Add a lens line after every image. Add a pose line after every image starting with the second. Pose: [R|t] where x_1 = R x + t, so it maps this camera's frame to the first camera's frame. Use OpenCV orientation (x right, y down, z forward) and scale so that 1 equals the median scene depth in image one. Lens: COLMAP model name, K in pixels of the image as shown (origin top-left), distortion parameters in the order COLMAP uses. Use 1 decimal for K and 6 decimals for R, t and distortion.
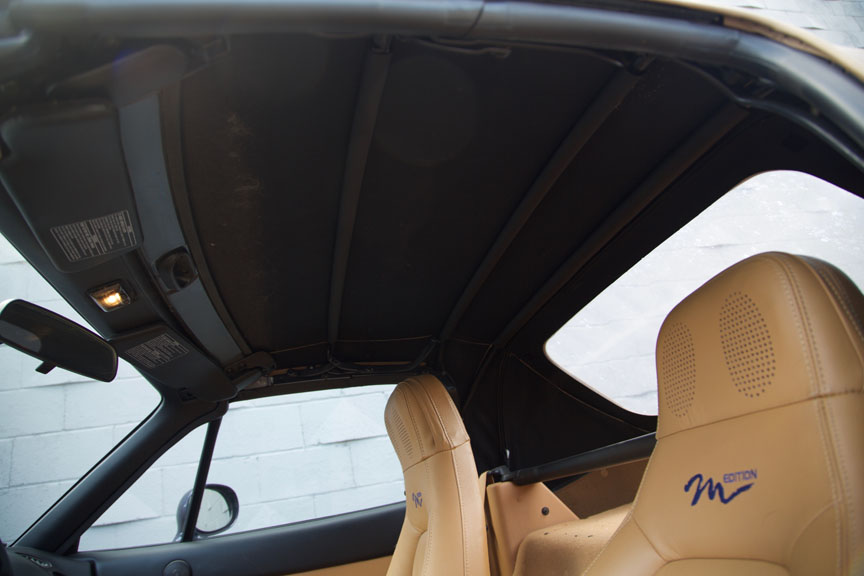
lens RADIAL K [[585.7, 0, 432.0], [0, 585.7, 288.0], [0, 0, 1]] dist [-0.125380, 0.054432]
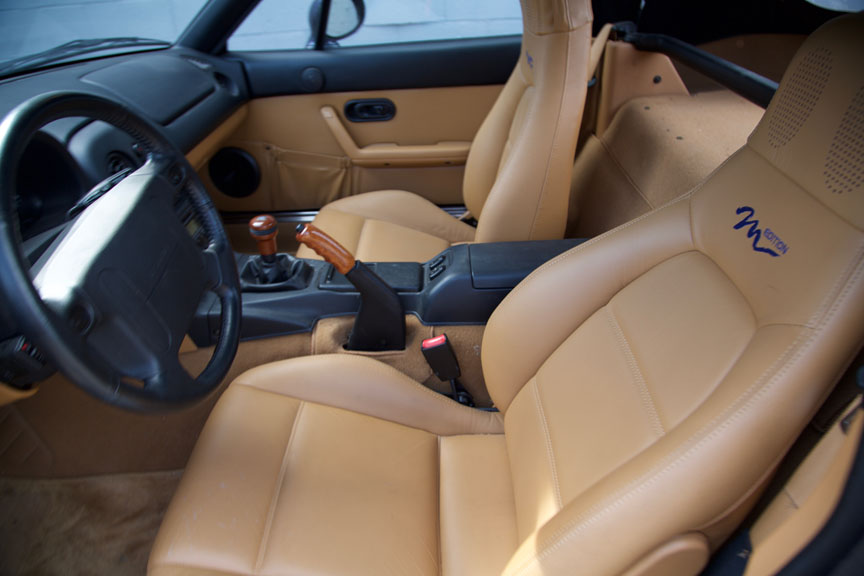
lens RADIAL K [[585.7, 0, 432.0], [0, 585.7, 288.0], [0, 0, 1]] dist [-0.125380, 0.054432]
pose [[0.964650, 0.236061, -0.117152, 0.021303], [-0.040659, 0.572540, 0.818868, -0.212096], [0.260377, -0.785158, 0.561899, 0.056922]]
